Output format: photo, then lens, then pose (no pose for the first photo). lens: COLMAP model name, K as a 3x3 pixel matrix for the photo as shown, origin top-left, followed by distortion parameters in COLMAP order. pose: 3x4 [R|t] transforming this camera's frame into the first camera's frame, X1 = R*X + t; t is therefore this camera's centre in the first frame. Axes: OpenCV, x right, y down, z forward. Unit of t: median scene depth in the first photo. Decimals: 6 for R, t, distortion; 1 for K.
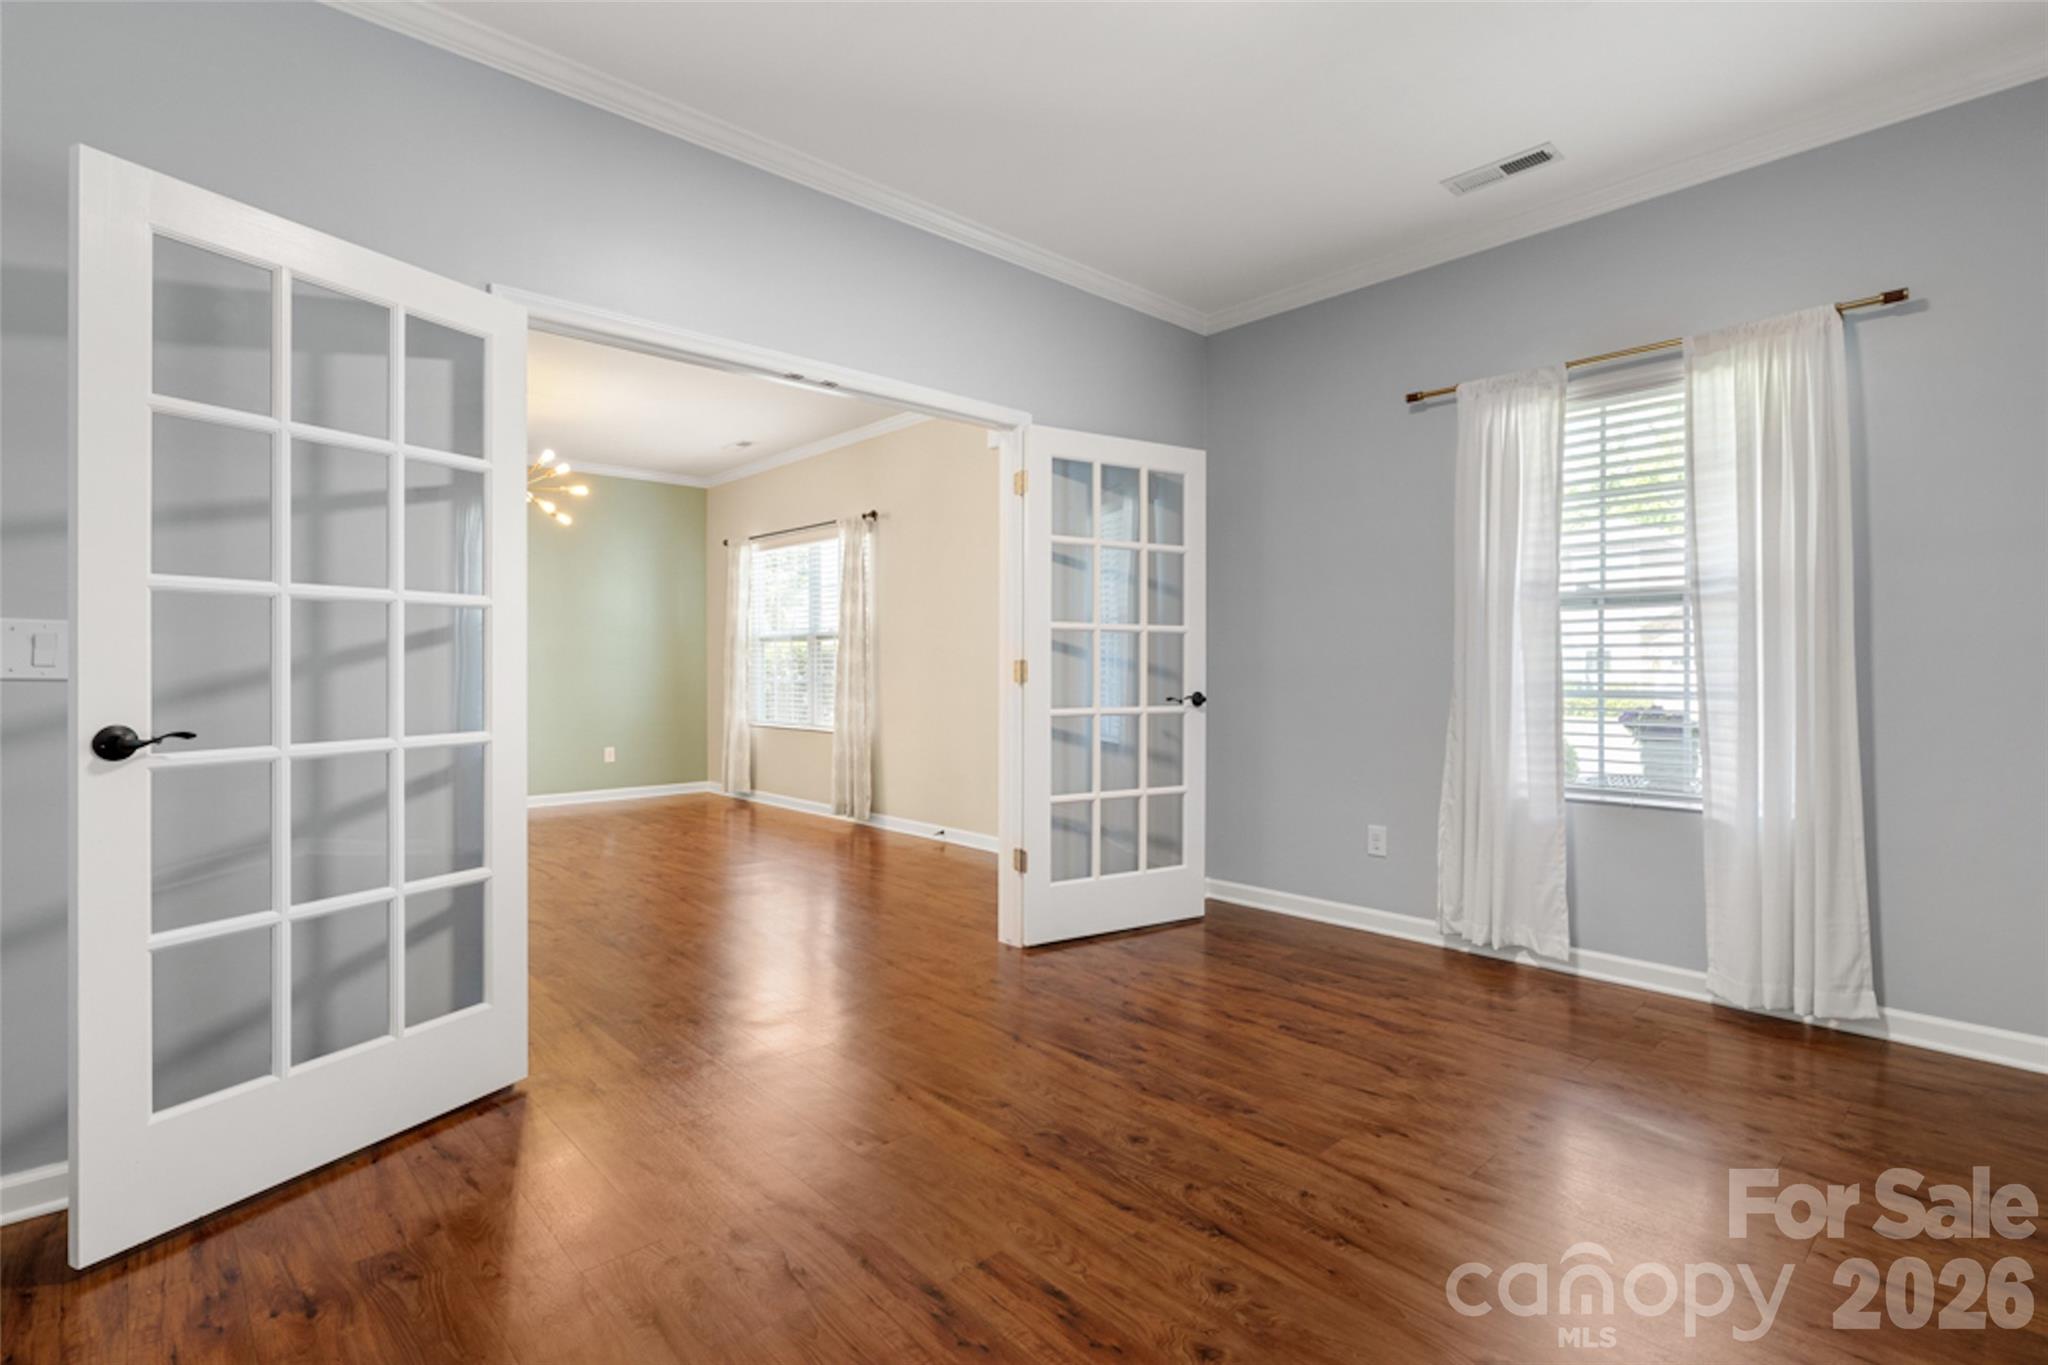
lens RADIAL K [[1022.5, 0, 1013.9], [0, 1022.5, 667.0], [0, 0, 1]] dist [0.005720, -0.000188]
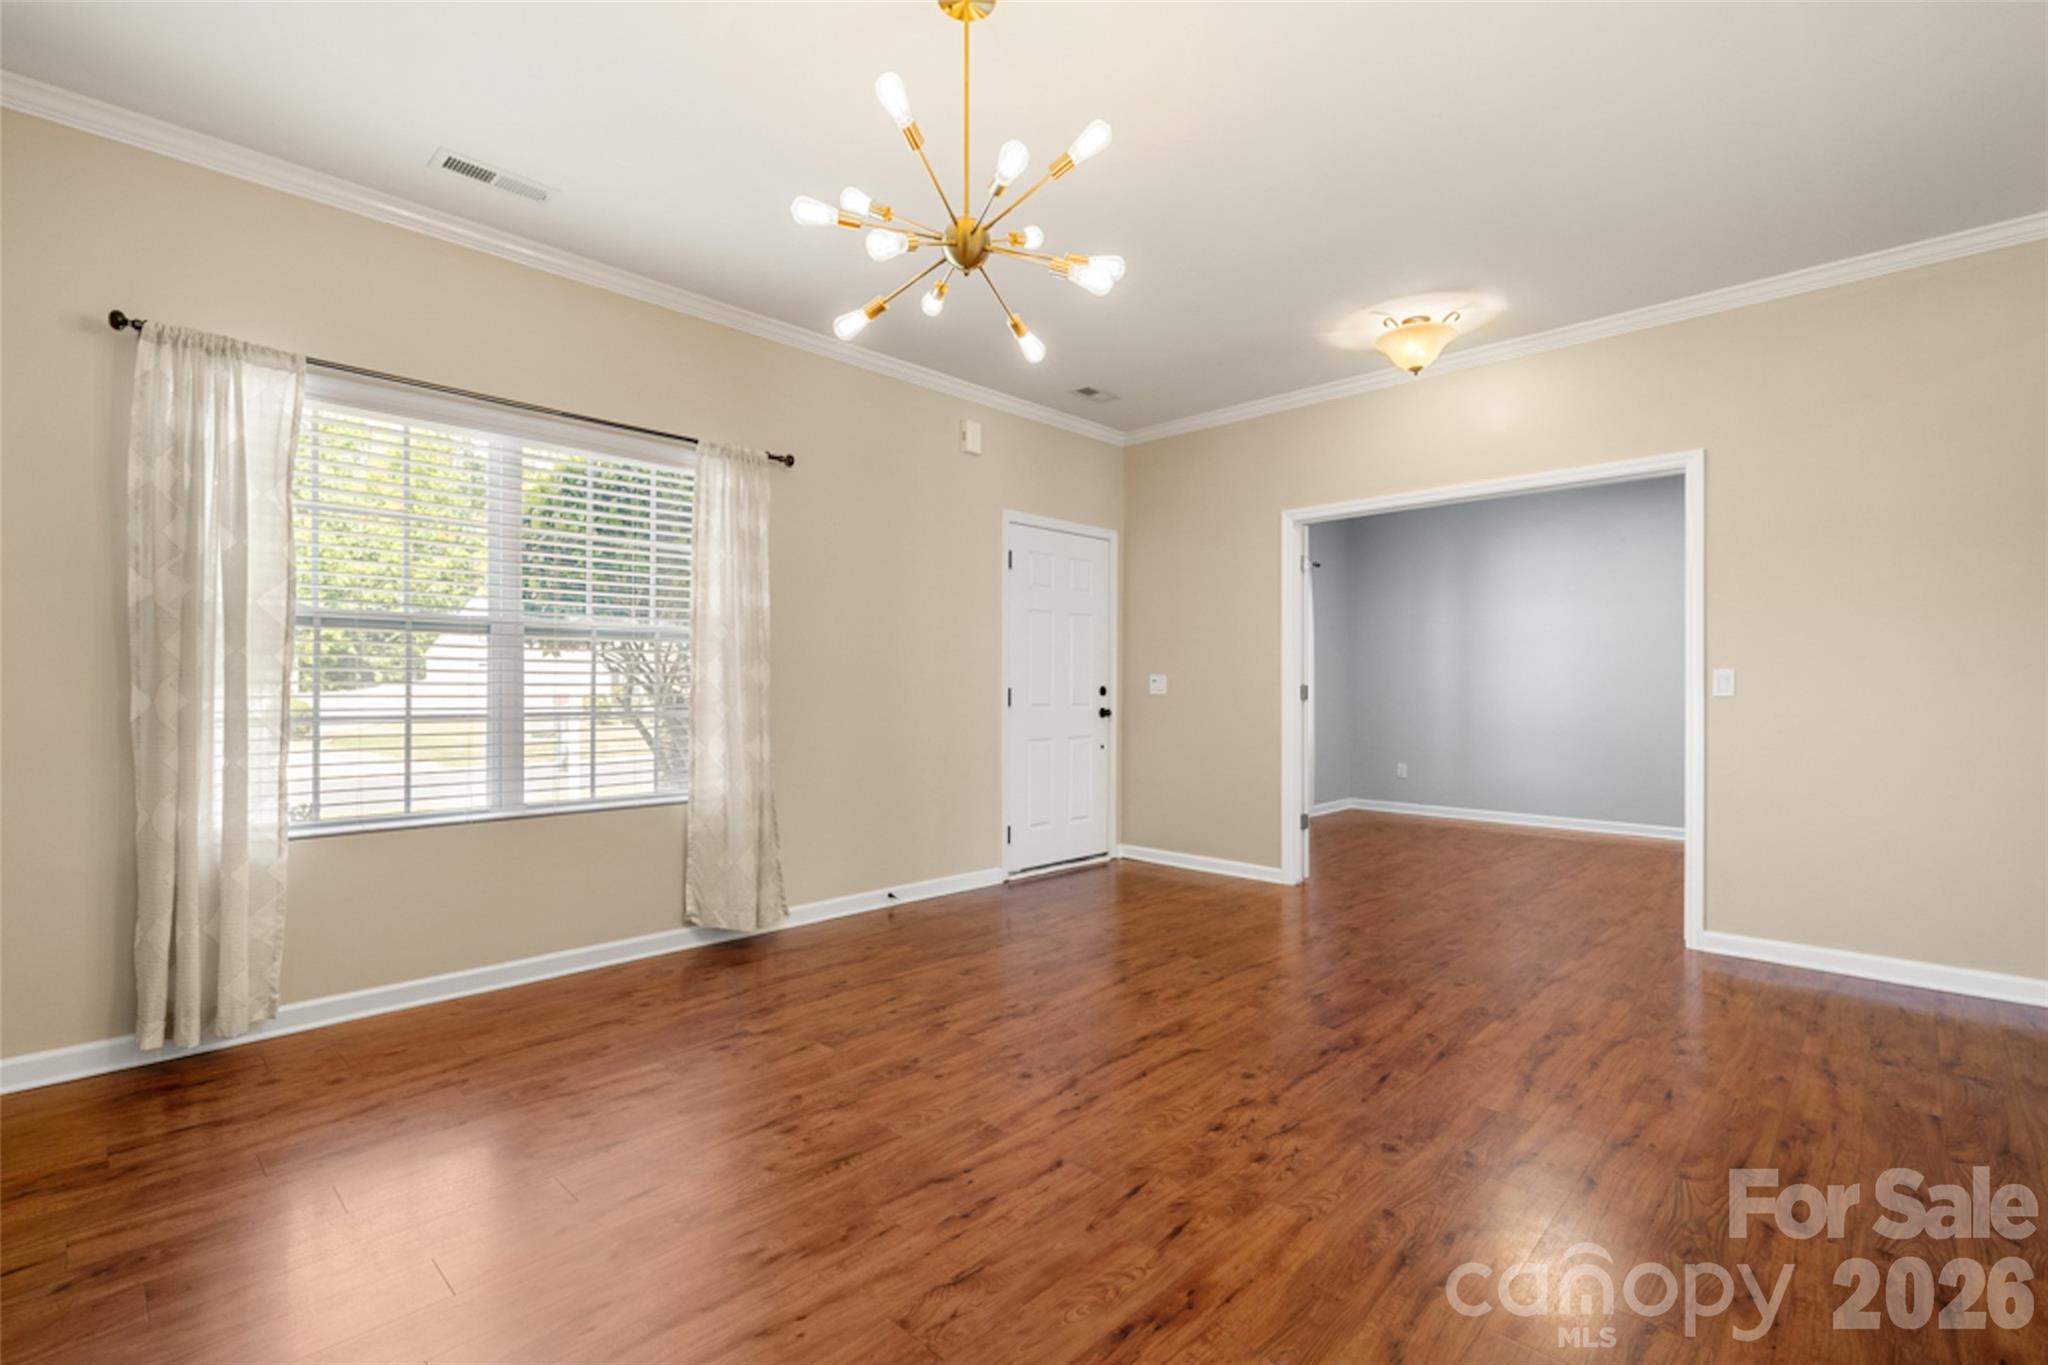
lens RADIAL K [[931.8, 0, 993.4], [0, 931.8, 692.9], [0, 0, 1]] dist [-0.002073, 0.002022]
pose [[-0.064001, -0.010432, 0.997895, -0.748929], [-0.008807, 0.999912, 0.009888, -0.004793], [-0.997911, -0.008156, -0.064087, 0.898562]]
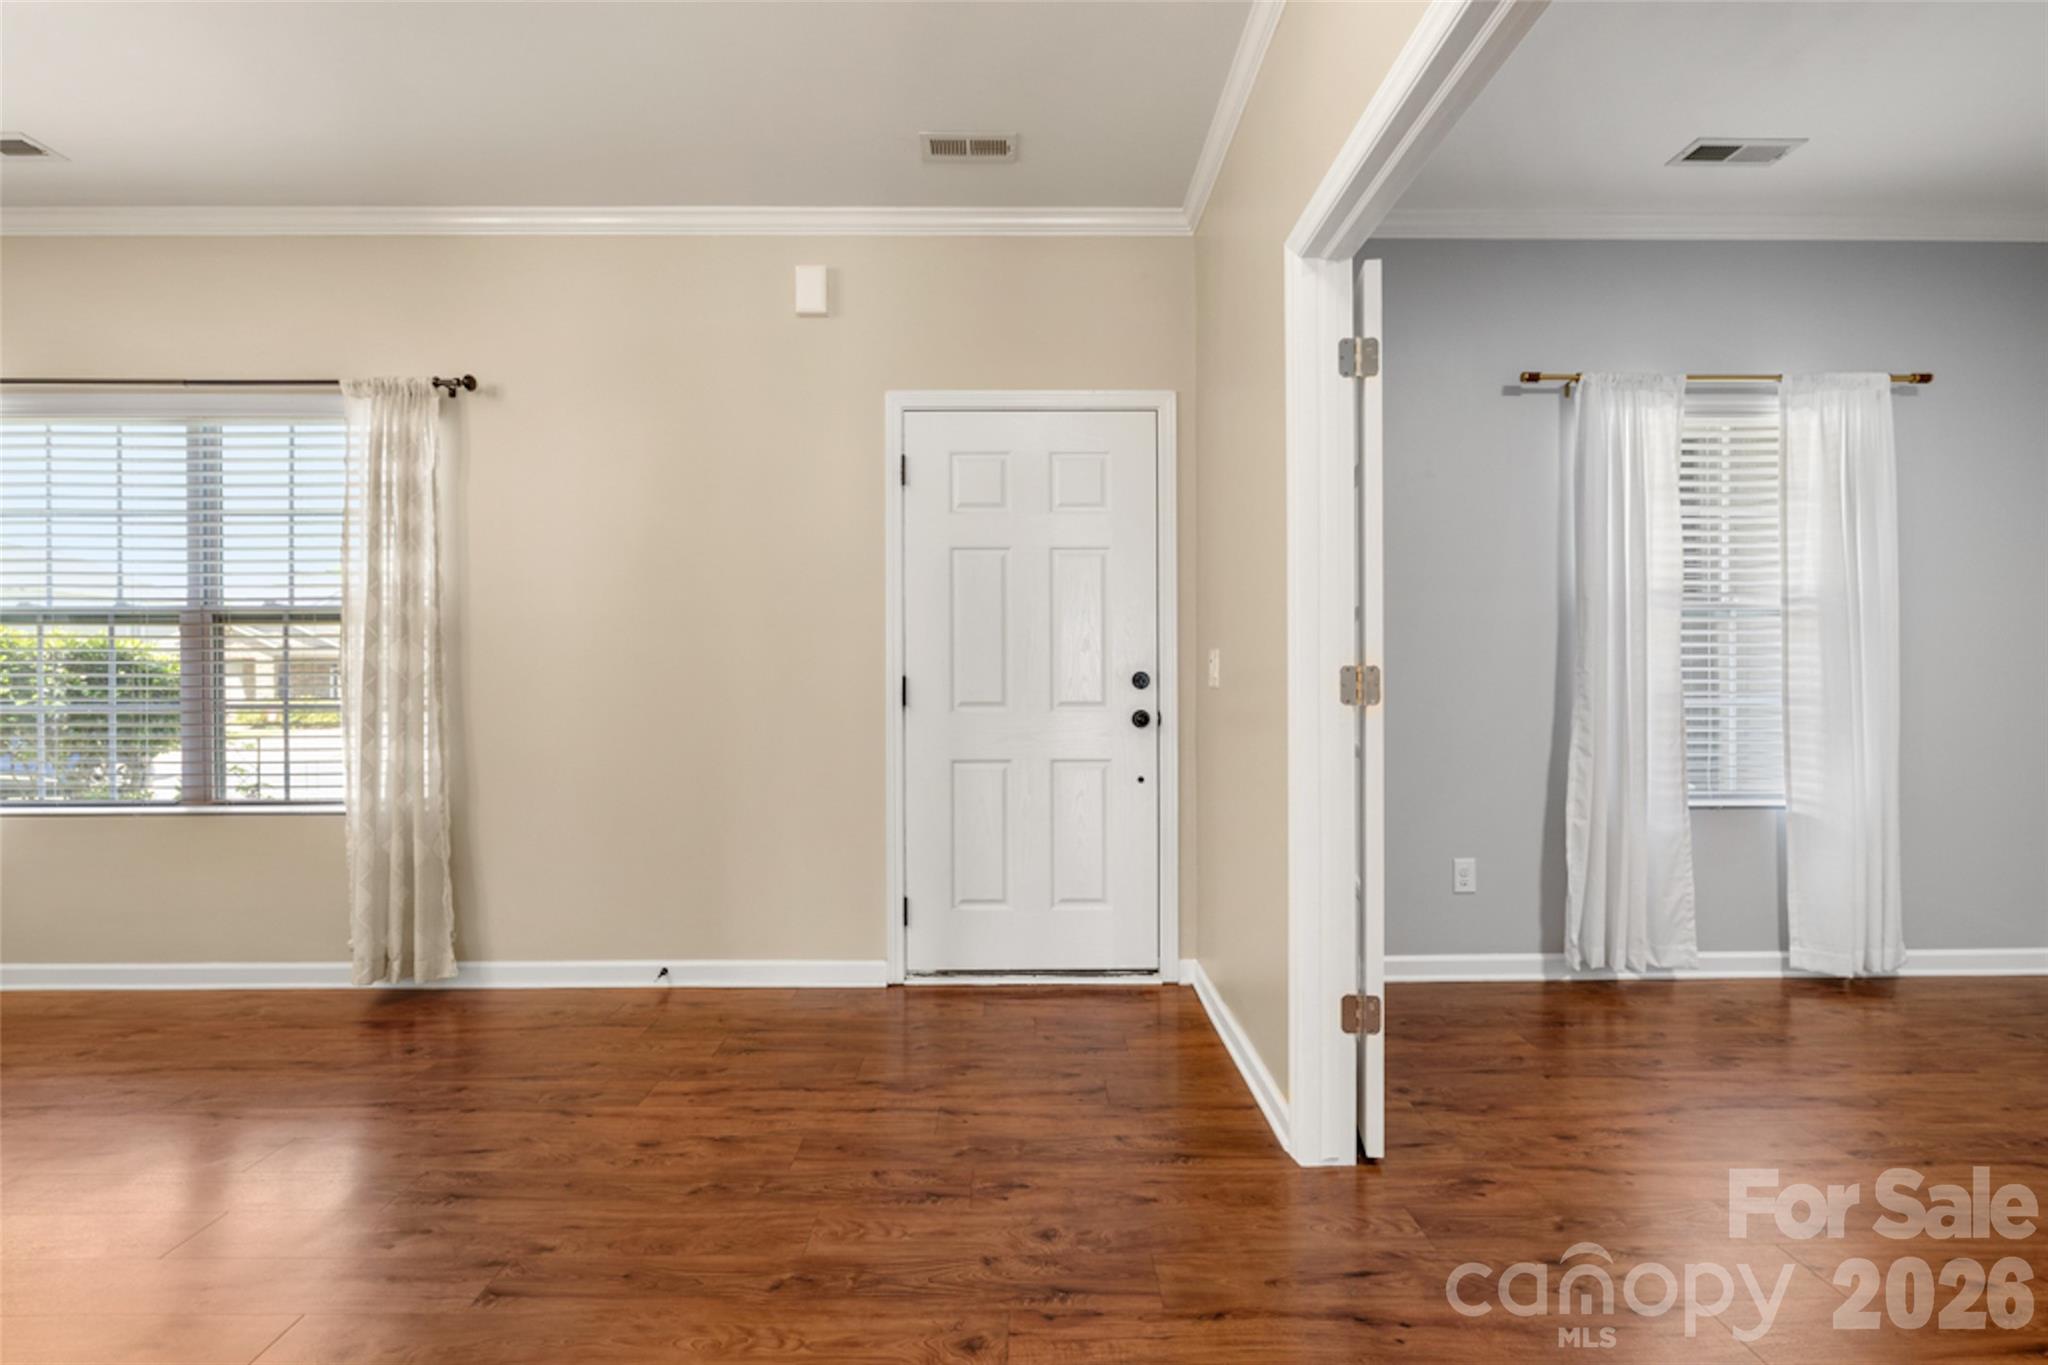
lens RADIAL K [[931.8, 0, 1011.5], [0, 931.8, 673.4], [0, 0, 1]] dist [-0.002073, 0.002022]
pose [[0.650908, -0.001812, 0.759155, -0.312920], [0.001843, 0.999998, 0.000807, -0.002768], [-0.759155, 0.000874, 0.650910, 0.482824]]
